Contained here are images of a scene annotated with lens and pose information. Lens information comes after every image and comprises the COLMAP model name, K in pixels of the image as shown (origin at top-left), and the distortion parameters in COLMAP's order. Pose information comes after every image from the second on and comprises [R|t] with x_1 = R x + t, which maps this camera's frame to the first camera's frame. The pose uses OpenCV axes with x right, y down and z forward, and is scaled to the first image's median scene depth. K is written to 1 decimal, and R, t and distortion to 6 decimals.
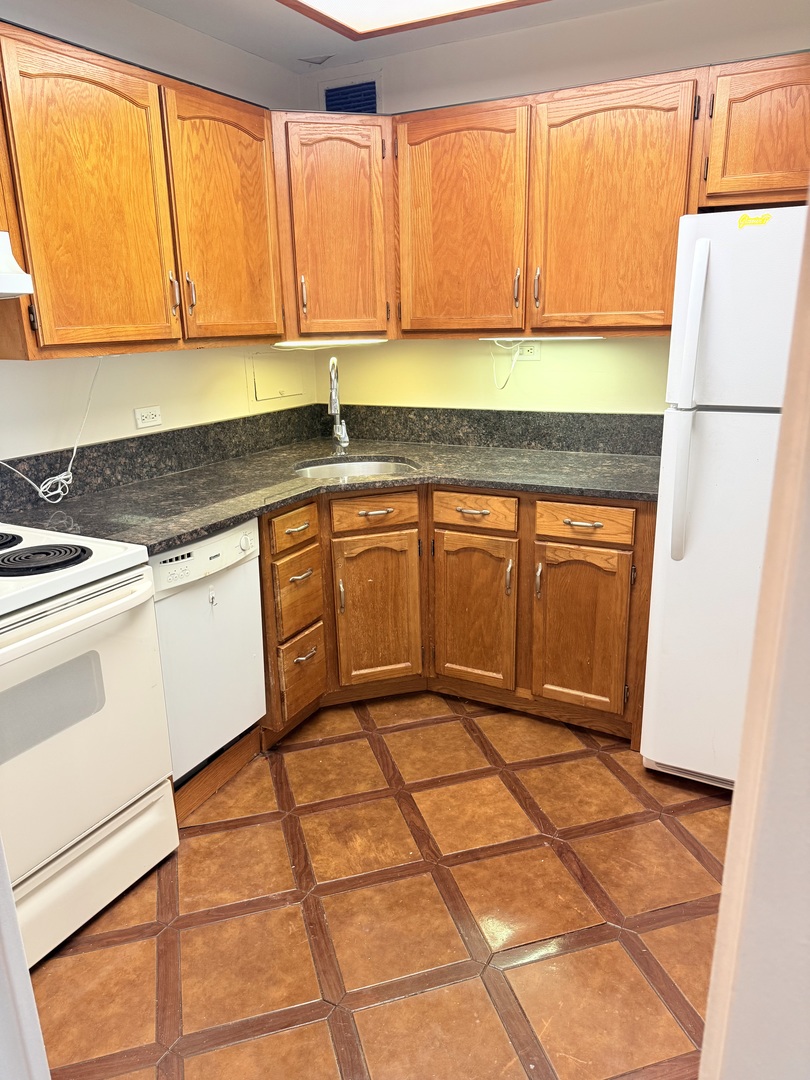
lens RADIAL K [[771.2, 0, 428.5], [0, 771.2, 551.9], [0, 0, 1]] dist [0.029429, -0.052977]
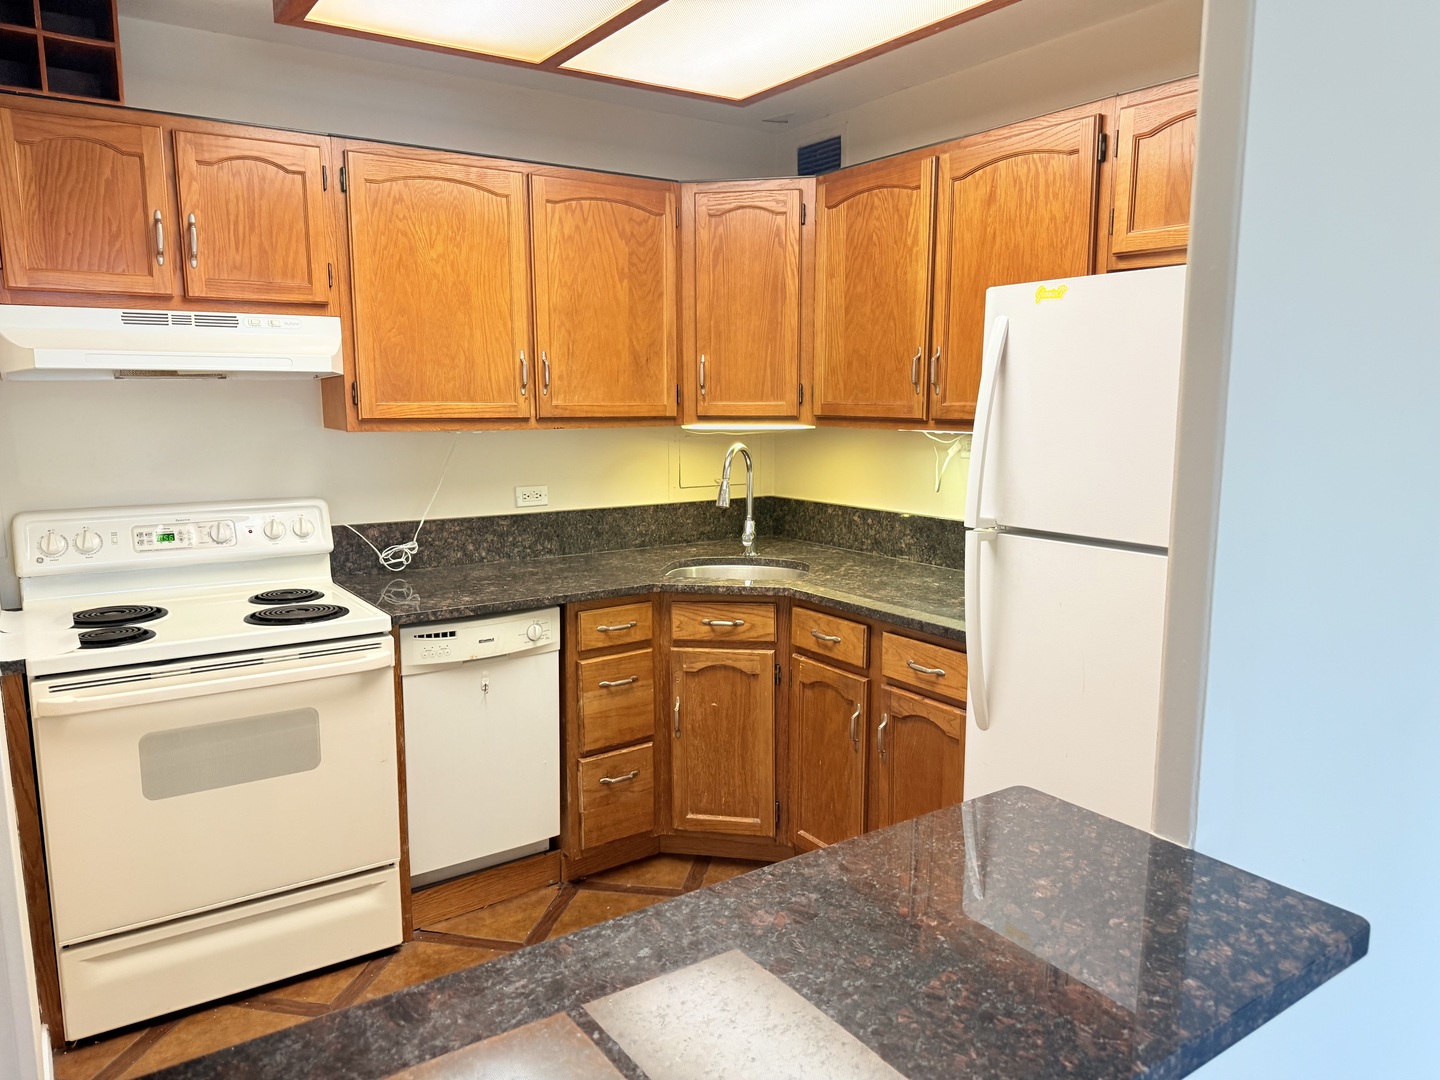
lens RADIAL K [[1028.3, 0, 743.1], [0, 1028.3, 552.7], [0, 0, 1]] dist [0.029429, -0.052977]
pose [[0.887778, 0.092421, -0.450898, 0.477797], [-0.154637, 0.982580, -0.103067, -0.016050], [0.433518, 0.161227, 0.886605, 0.000257]]
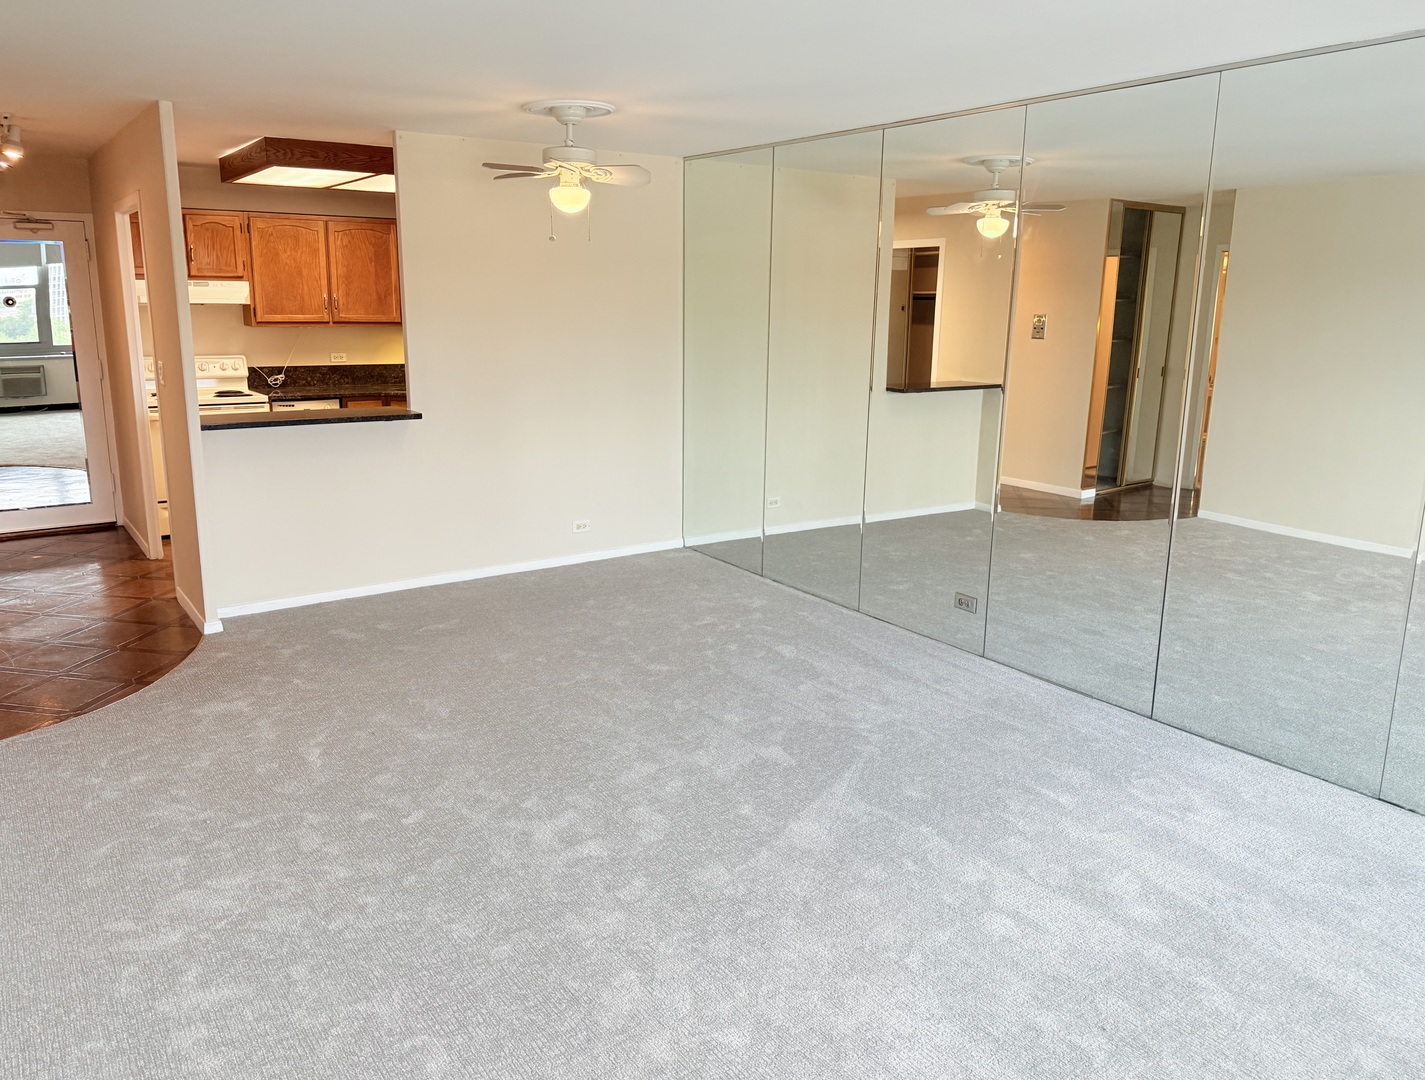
lens RADIAL K [[1046.4, 0, 712.4], [0, 1046.4, 534.7], [0, 0, 1]] dist [-0.021762, 0.004380]
pose [[0.890689, 0.129810, -0.435686, 1.988852], [-0.164120, 0.985551, -0.041877, 0.274116], [0.423955, 0.108804, 0.899124, -1.159512]]
